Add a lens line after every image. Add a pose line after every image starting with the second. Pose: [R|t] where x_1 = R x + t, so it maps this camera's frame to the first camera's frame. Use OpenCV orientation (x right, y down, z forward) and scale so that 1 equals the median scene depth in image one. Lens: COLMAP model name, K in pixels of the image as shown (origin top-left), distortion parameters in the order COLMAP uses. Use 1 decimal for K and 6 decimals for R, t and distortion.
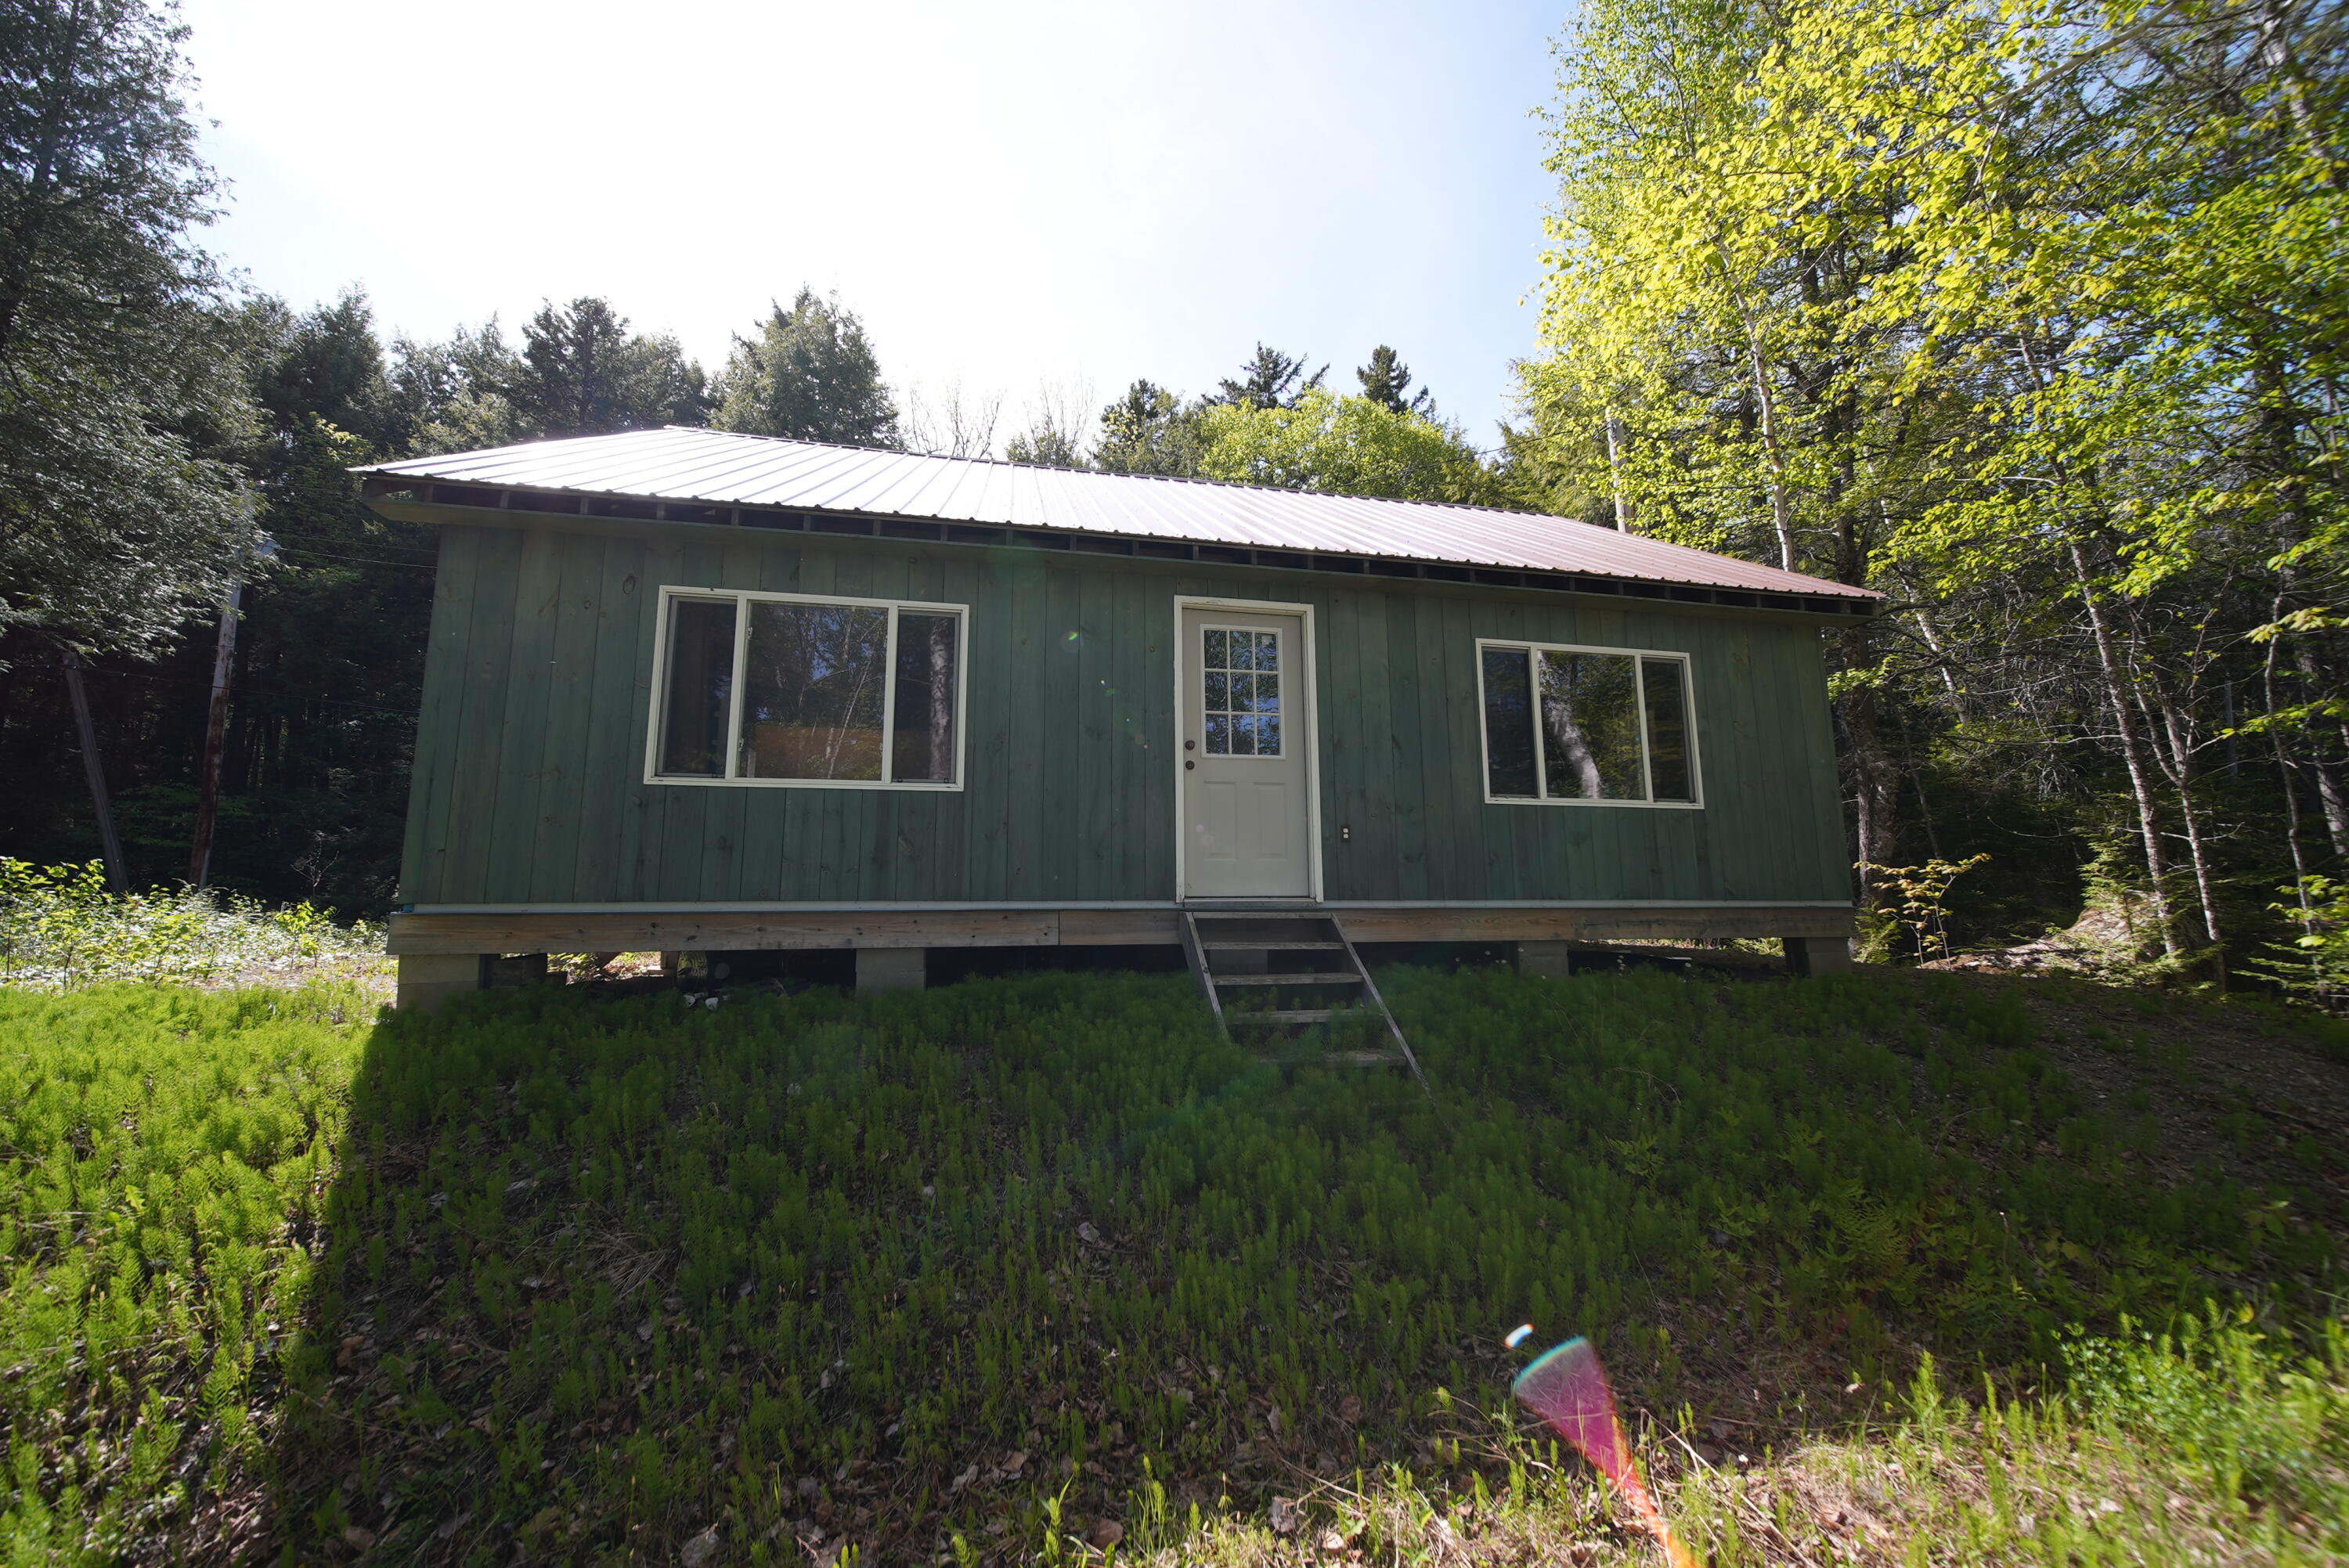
lens RADIAL K [[827.0, 0, 1185.2], [0, 827.0, 777.3], [0, 0, 1]] dist [-0.000854, -0.000846]
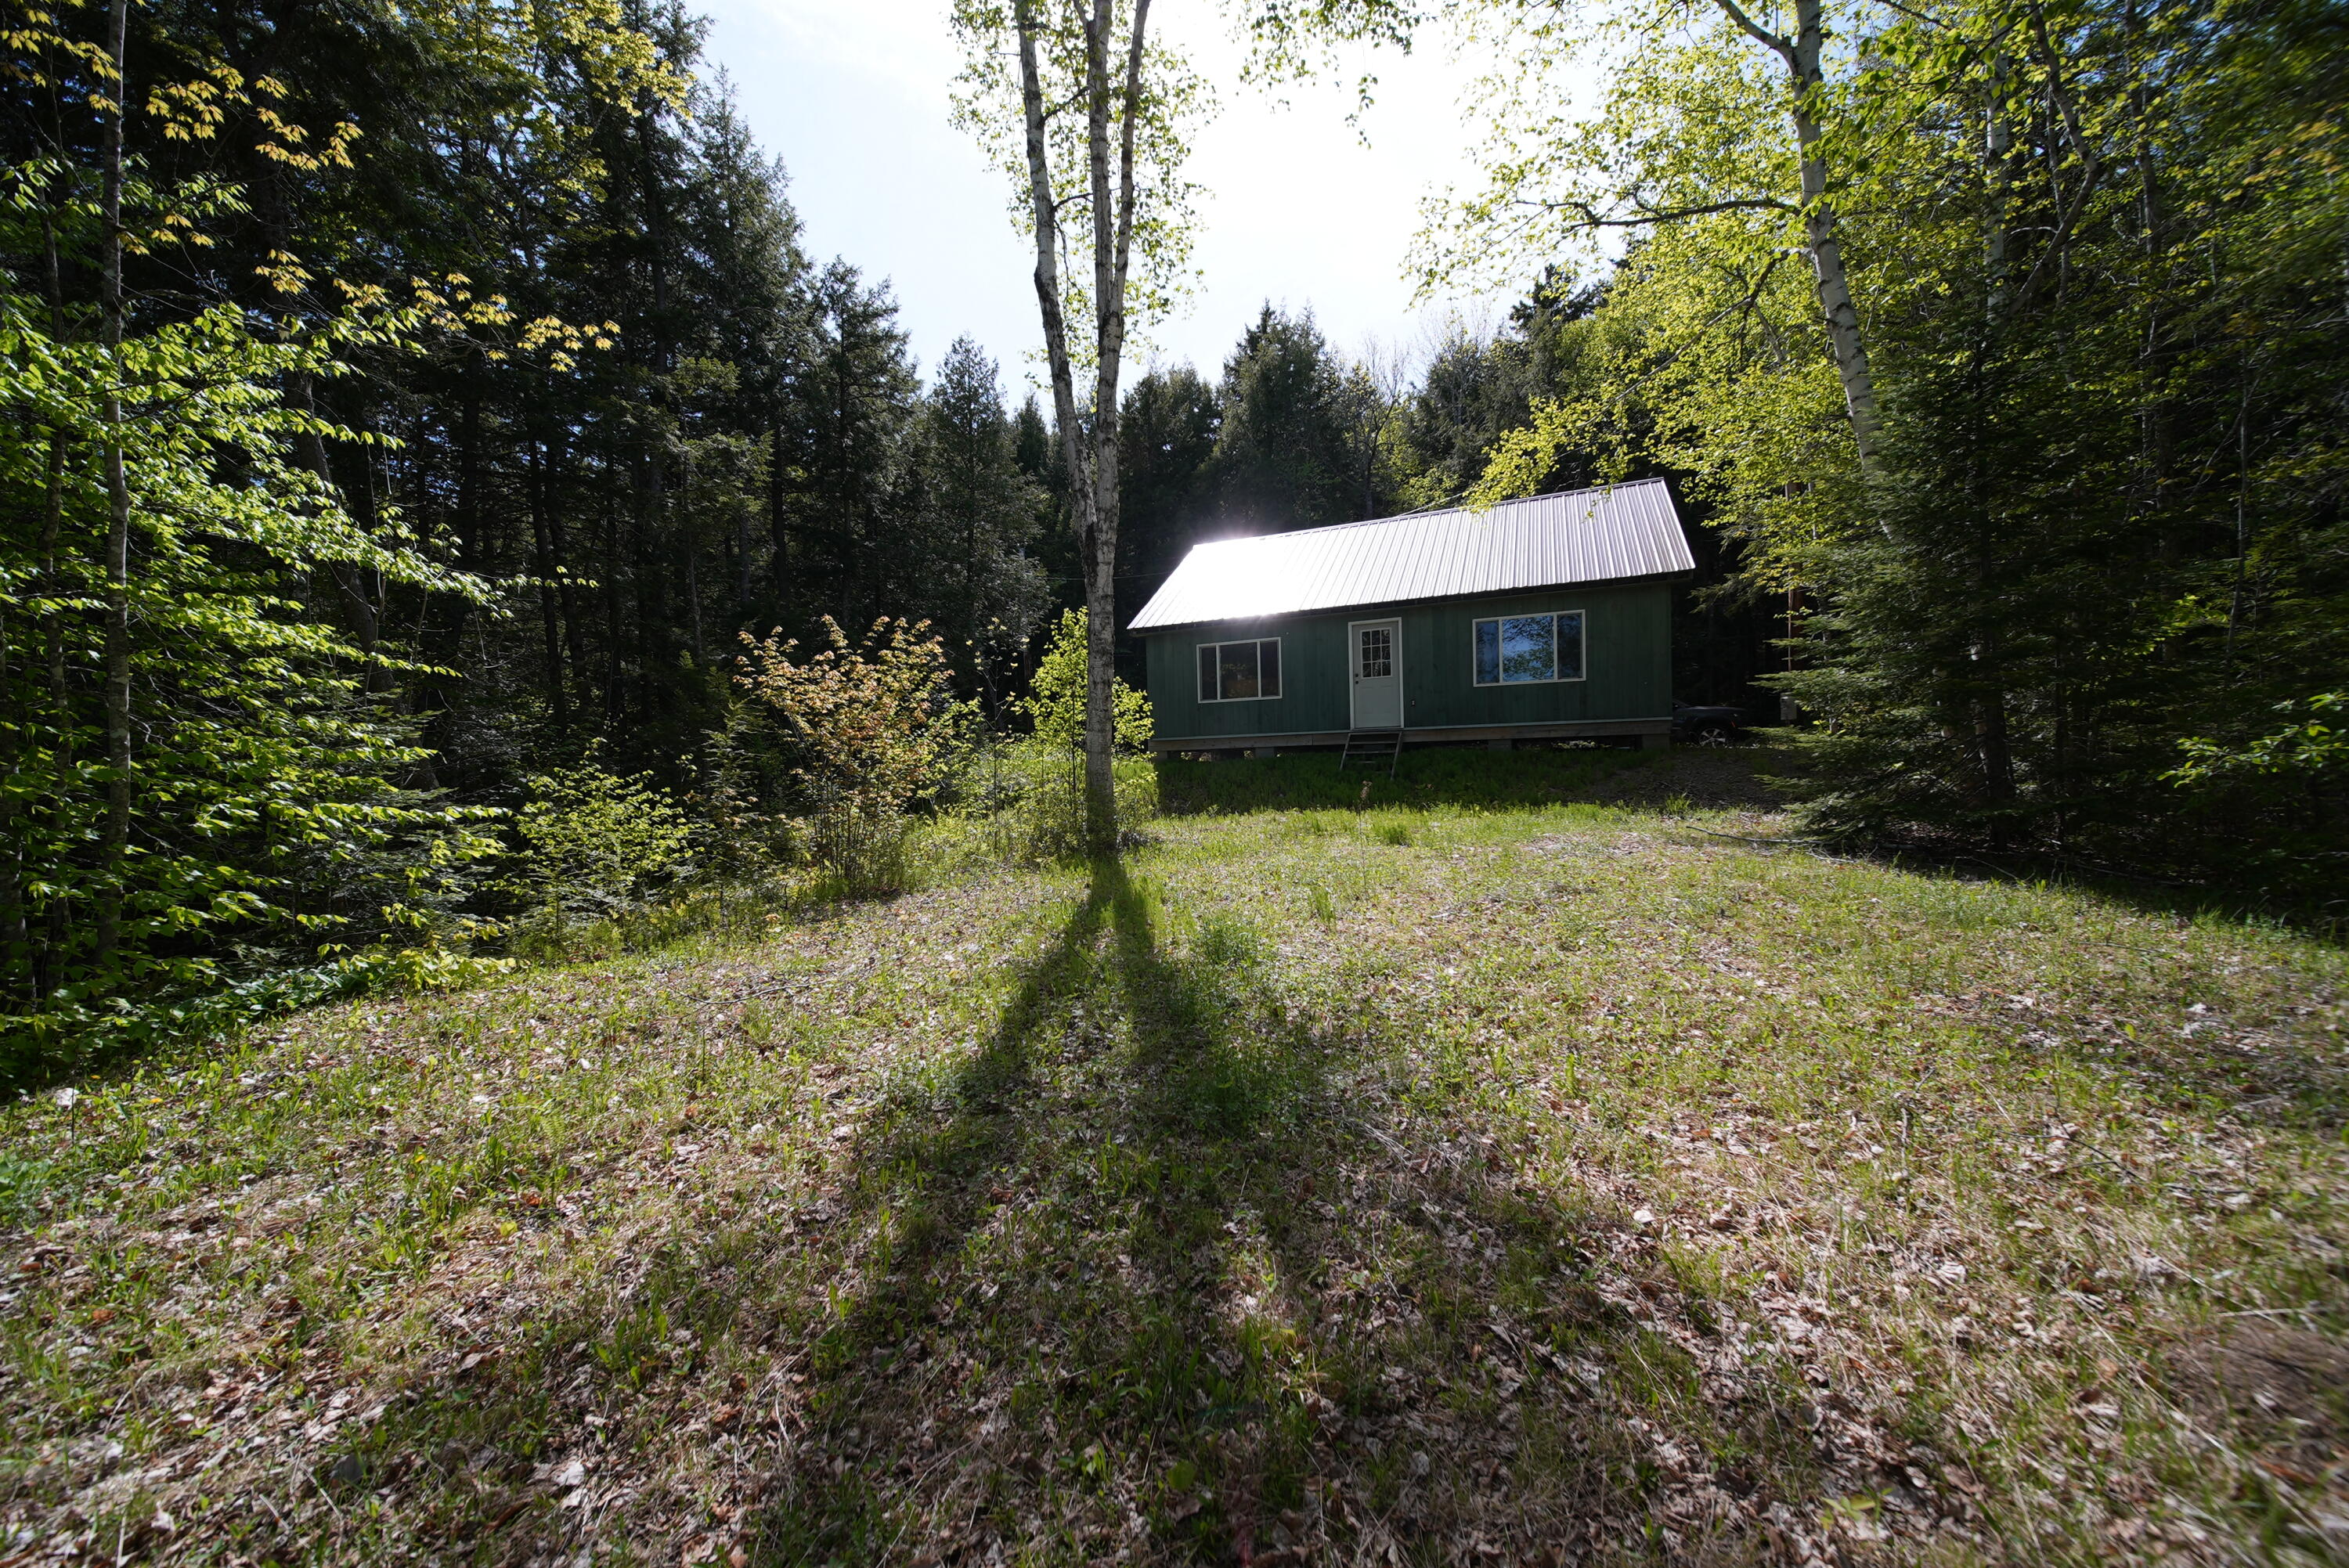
lens RADIAL K [[827.0, 0, 1177.7], [0, 827.0, 782.5], [0, 0, 1]] dist [-0.000854, -0.000846]
pose [[0.810770, -0.001484, -0.585362, 1.136199], [0.107744, 0.983290, 0.146741, -0.153495], [0.575363, -0.182042, 0.797382, -1.634865]]
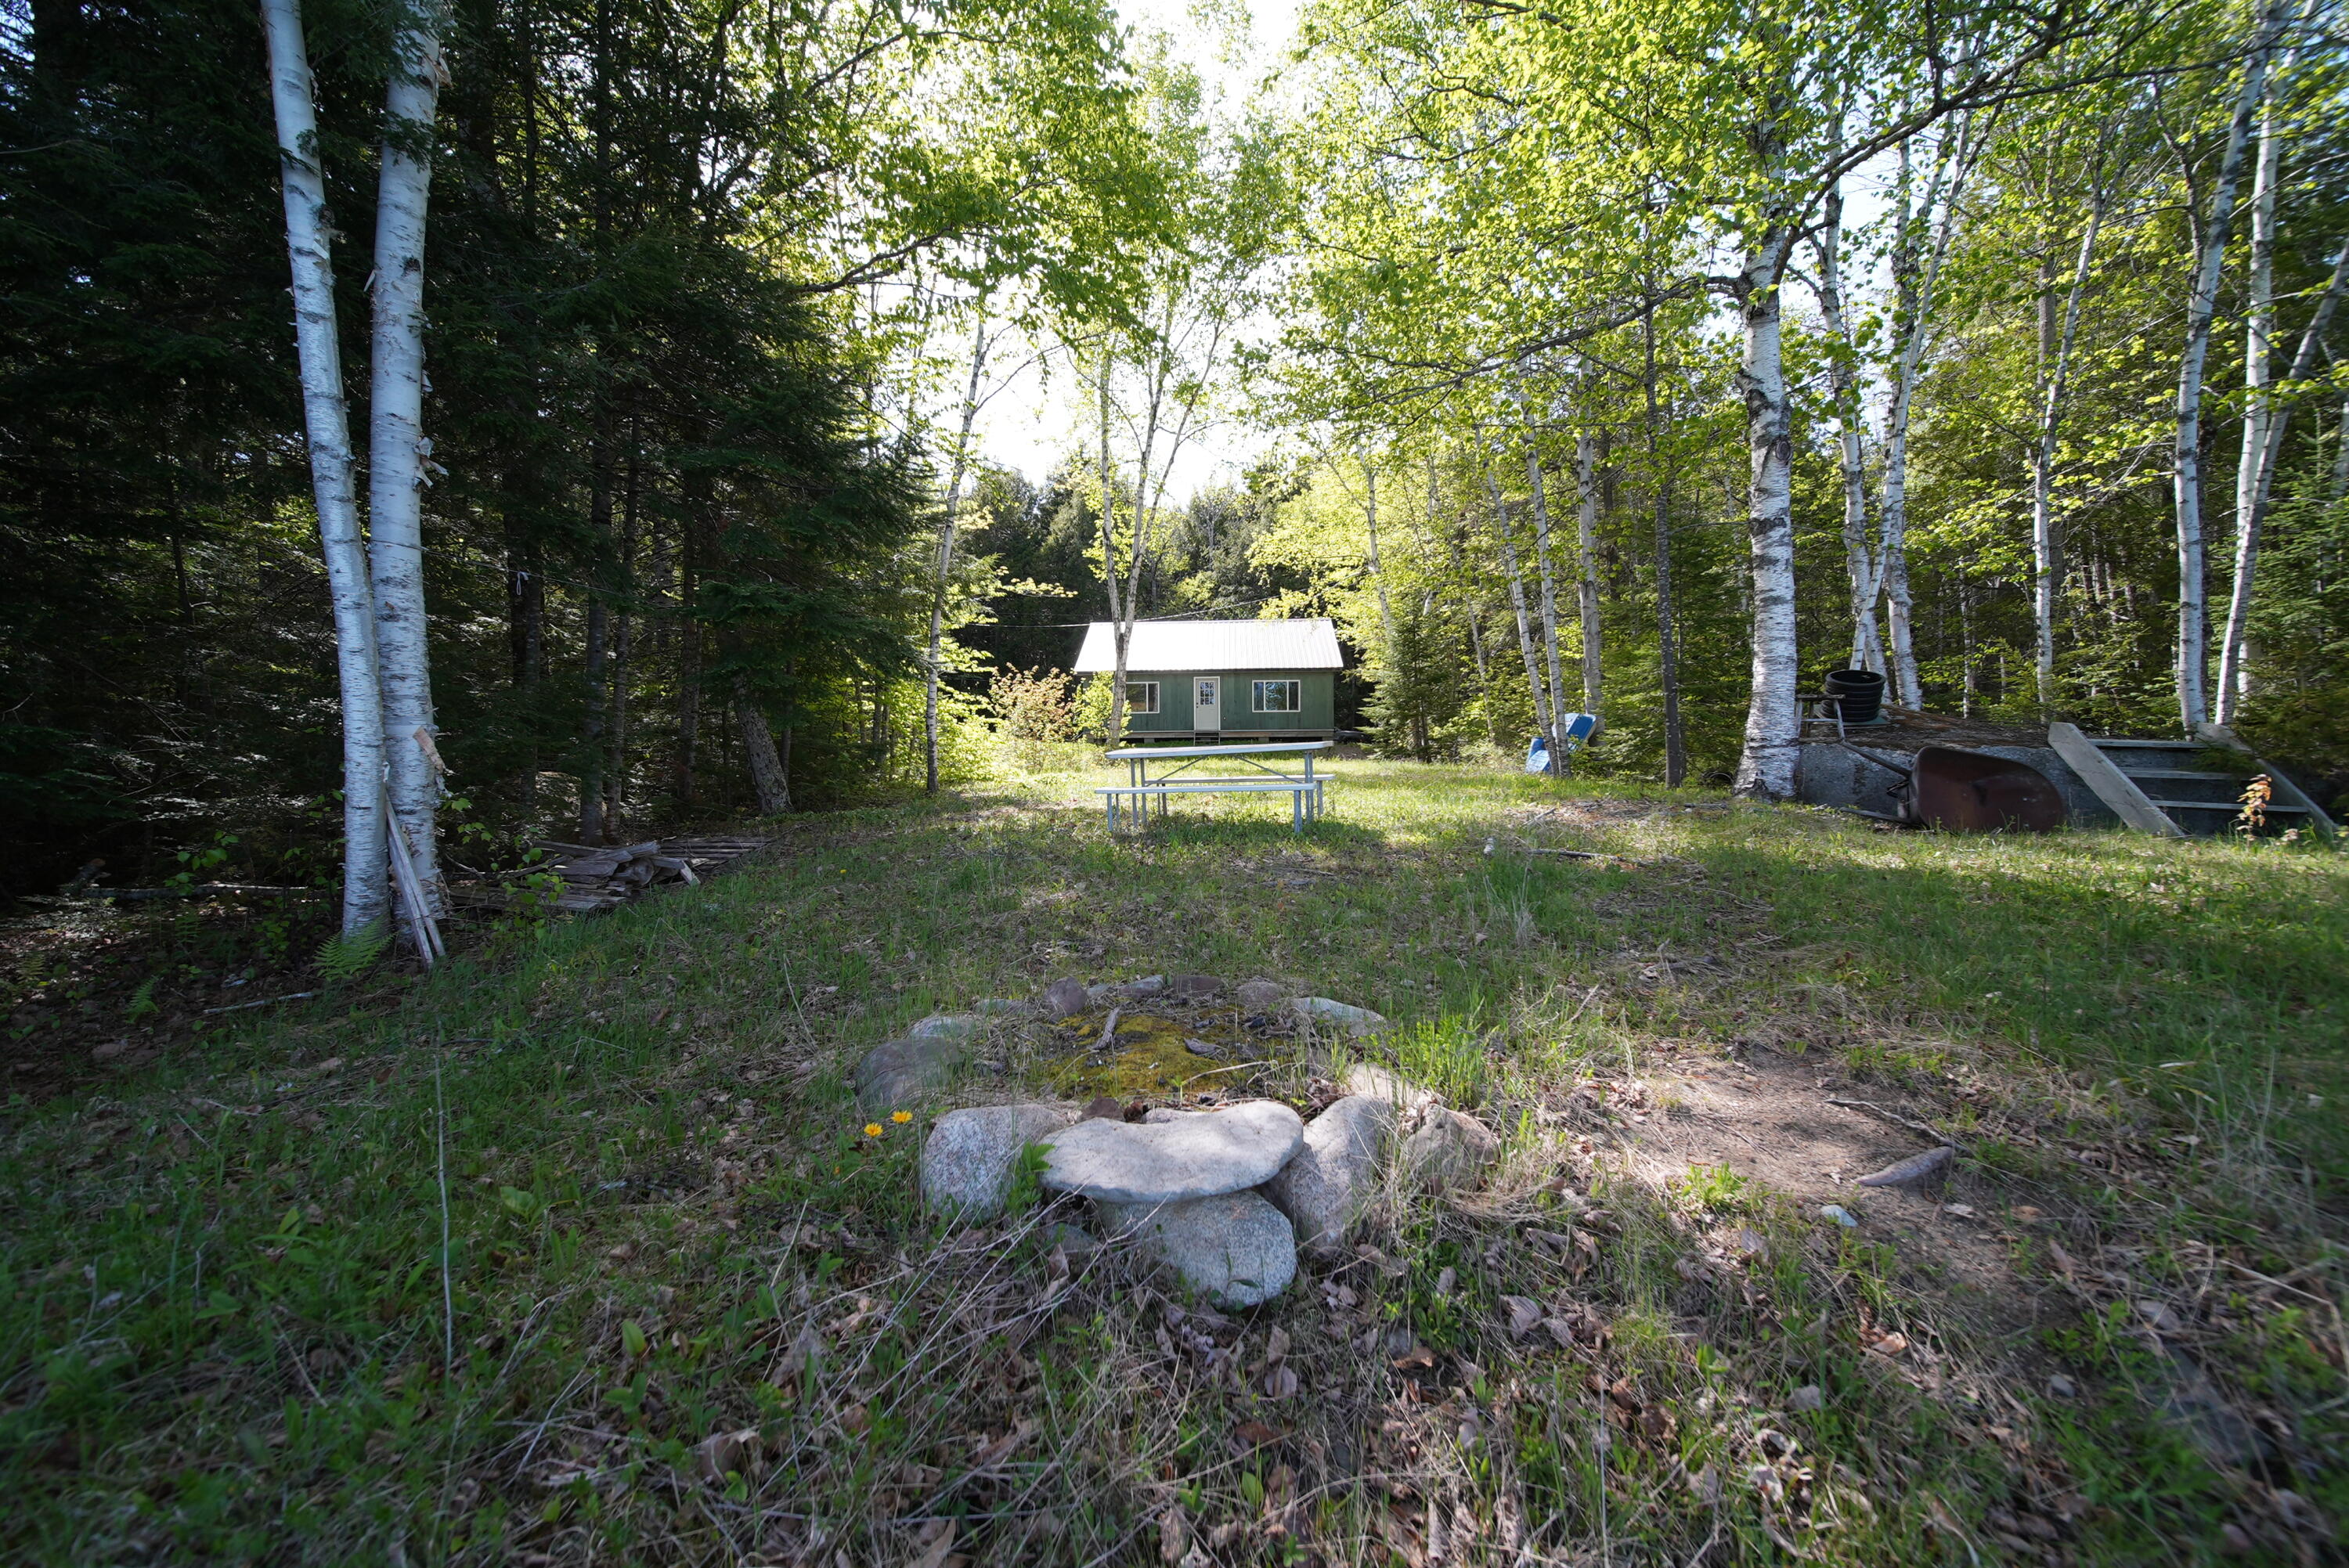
lens RADIAL K [[827.0, 0, 1171.4], [0, 827.0, 791.4], [0, 0, 1]] dist [-0.000854, -0.000846]
pose [[0.961111, 0.001695, -0.276158, 1.375871], [0.040695, 0.988195, 0.147698, -0.280346], [0.273148, -0.153192, 0.949696, -4.454529]]
